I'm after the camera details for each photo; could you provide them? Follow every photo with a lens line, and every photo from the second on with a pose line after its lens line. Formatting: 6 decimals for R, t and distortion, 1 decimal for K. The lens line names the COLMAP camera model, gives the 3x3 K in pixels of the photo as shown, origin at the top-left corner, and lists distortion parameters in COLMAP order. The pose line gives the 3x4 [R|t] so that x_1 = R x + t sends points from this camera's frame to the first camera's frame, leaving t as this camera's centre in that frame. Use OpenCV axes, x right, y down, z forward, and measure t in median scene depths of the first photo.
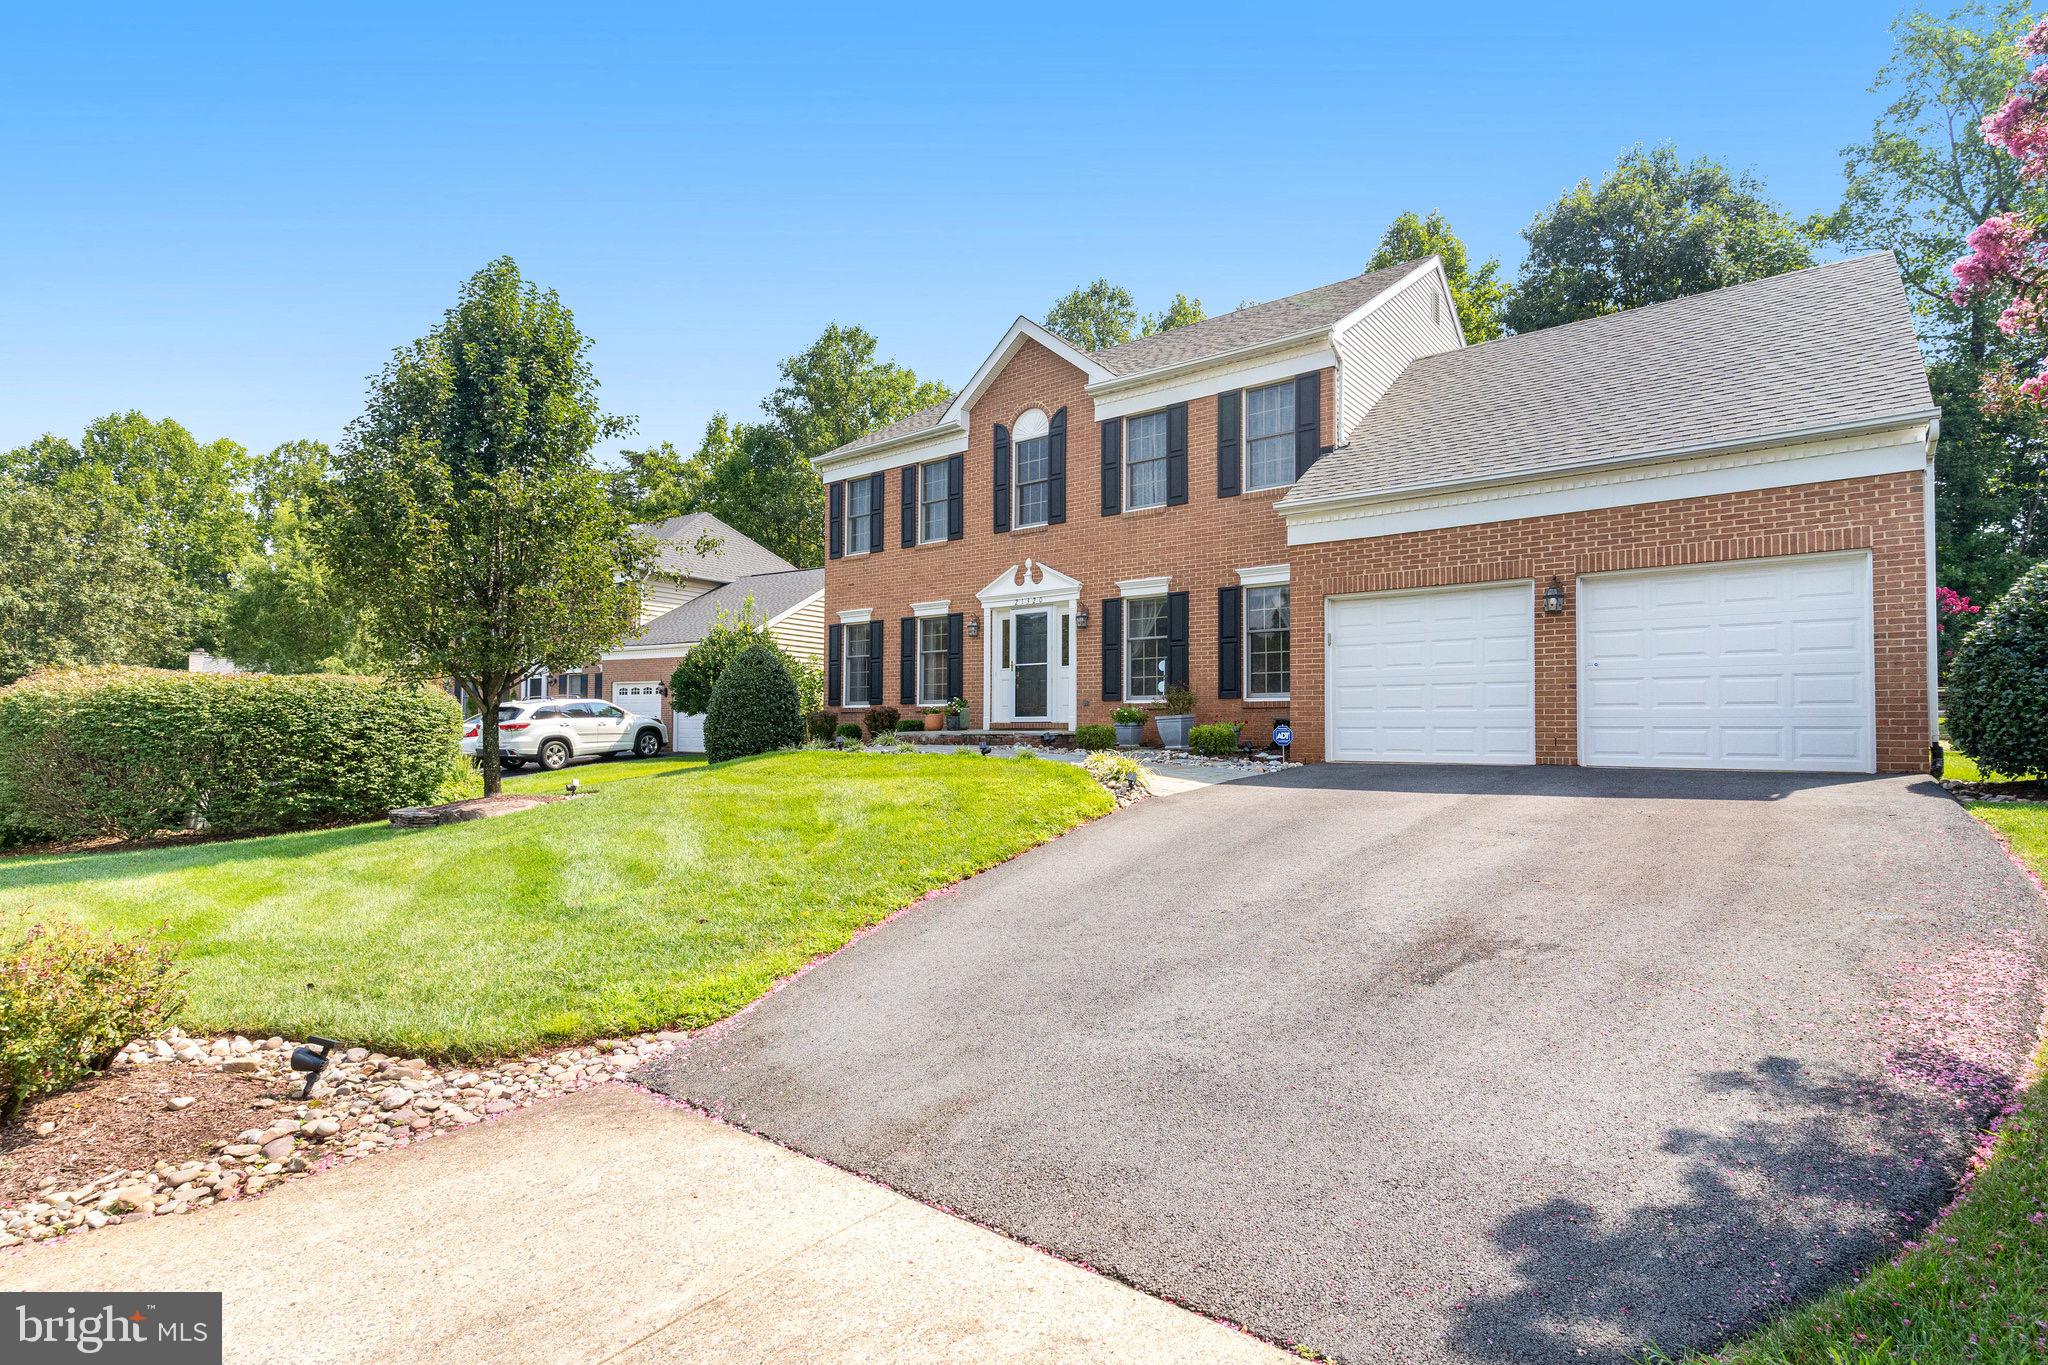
lens RADIAL K [[1027.1, 0, 1023.5], [0, 1027.1, 693.7], [0, 0, 1]] dist [-0.030741, 0.008164]
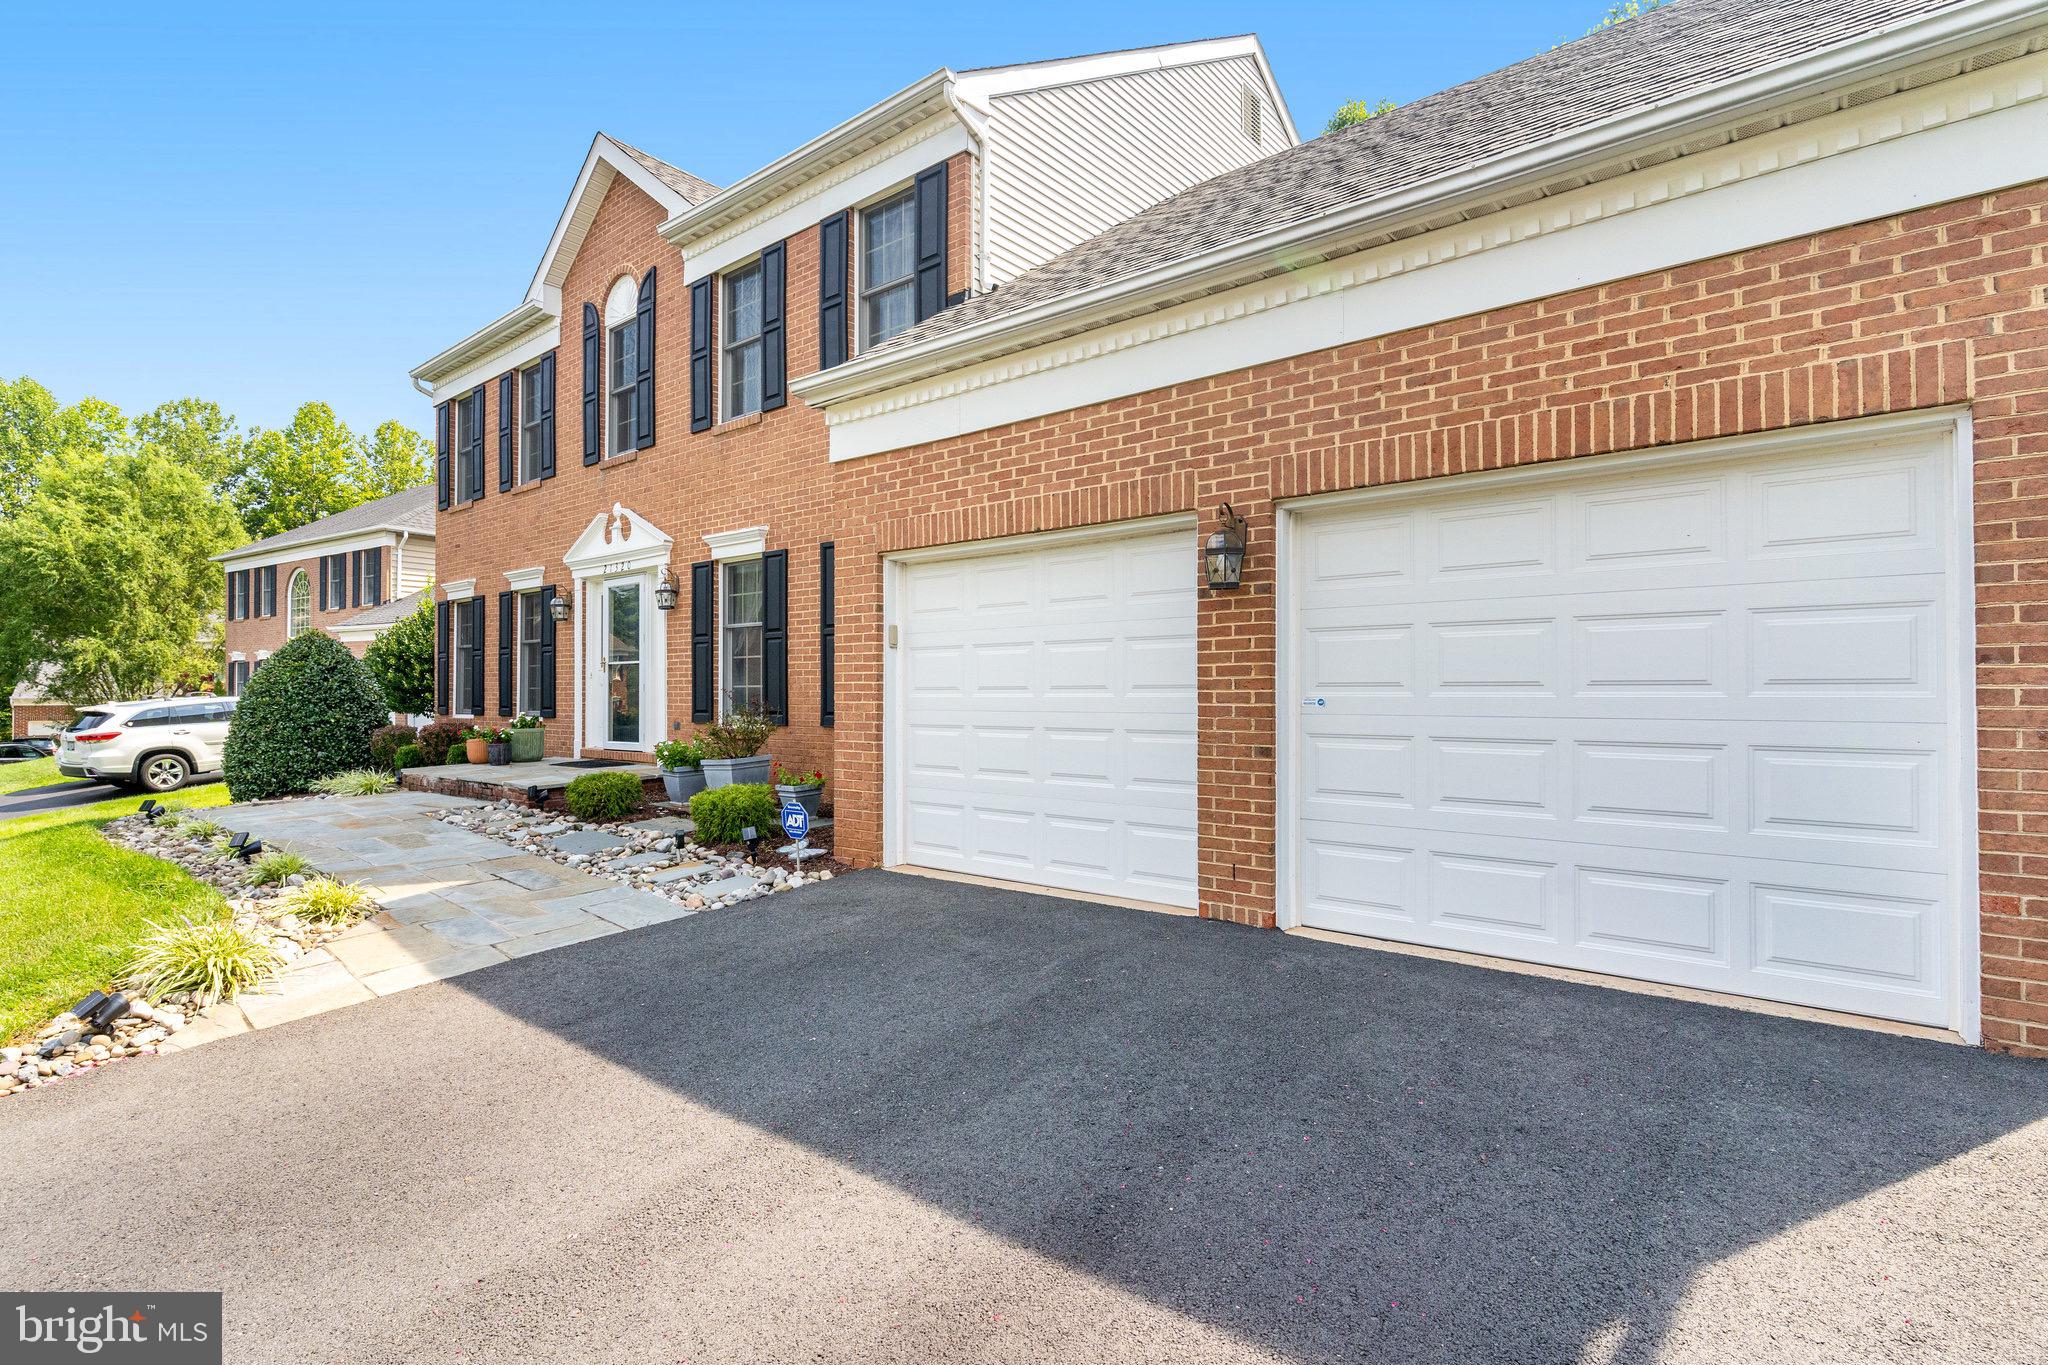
lens RADIAL K [[1027.1, 0, 1017.3], [0, 1027.1, 670.5], [0, 0, 1]] dist [-0.030741, 0.008164]
pose [[0.999483, -0.009084, -0.030840, 0.297964], [0.009665, 0.999778, 0.018727, -0.035335], [0.030663, -0.019015, 0.999349, 0.366621]]
